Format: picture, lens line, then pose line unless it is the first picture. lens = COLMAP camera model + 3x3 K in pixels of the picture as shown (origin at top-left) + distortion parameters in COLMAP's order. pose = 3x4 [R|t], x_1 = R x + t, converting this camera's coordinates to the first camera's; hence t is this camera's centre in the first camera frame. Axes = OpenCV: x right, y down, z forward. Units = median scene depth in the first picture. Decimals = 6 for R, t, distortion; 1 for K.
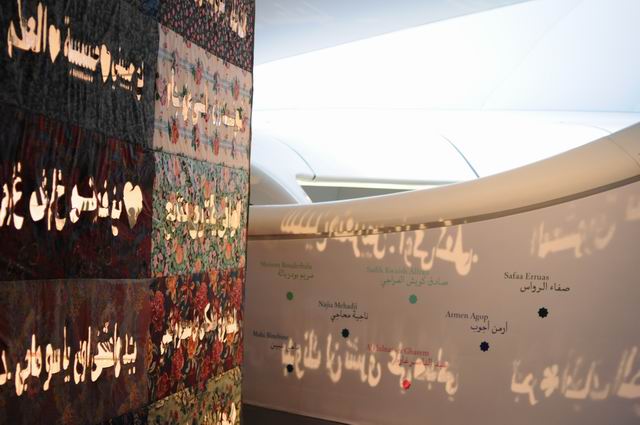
lens RADIAL K [[980.4, 0, 320.1], [0, 980.4, 213.9], [0, 0, 1]] dist [-0.074922, 0.000000]
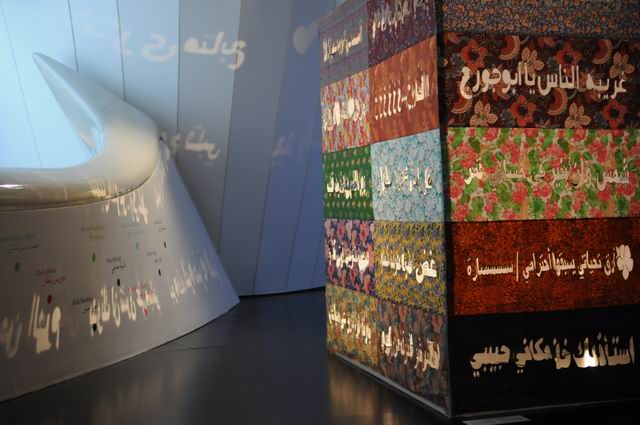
lens RADIAL K [[980.4, 0, 320.0], [0, 980.4, 212.2], [0, 0, 1]] dist [-0.074922, 0.000000]
pose [[-0.457011, -0.032278, 0.888875, -1.353877], [-0.018486, 0.999470, 0.026789, 0.005462], [-0.889269, -0.004188, -0.457365, 1.622524]]
